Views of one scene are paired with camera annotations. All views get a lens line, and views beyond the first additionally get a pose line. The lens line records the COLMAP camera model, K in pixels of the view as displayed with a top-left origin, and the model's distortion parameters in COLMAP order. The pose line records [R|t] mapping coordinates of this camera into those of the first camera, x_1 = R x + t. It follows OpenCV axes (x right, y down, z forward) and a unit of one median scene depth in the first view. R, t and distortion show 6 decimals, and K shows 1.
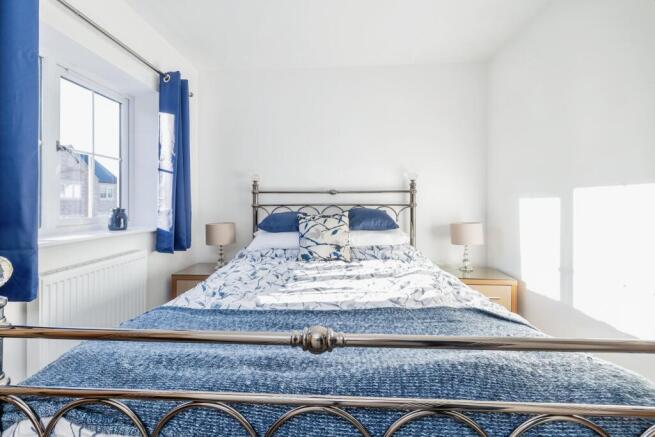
lens RADIAL K [[275.9, 0, 325.0], [0, 275.9, 202.1], [0, 0, 1]] dist [0.000182, 0.000016]
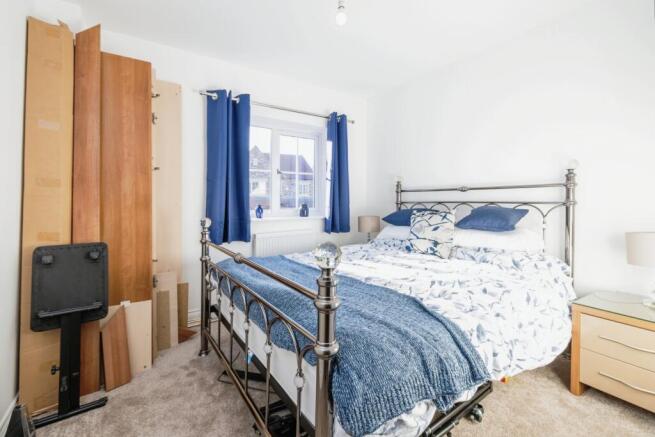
lens RADIAL K [[275.9, 0, 325.0], [0, 275.9, 202.1], [0, 0, 1]] dist [0.000182, 0.000016]
pose [[0.620801, 0.004067, -0.783957, 0.575820], [0.004302, 0.999954, 0.008594, -0.001308], [0.783956, -0.008708, 0.620755, 0.030758]]
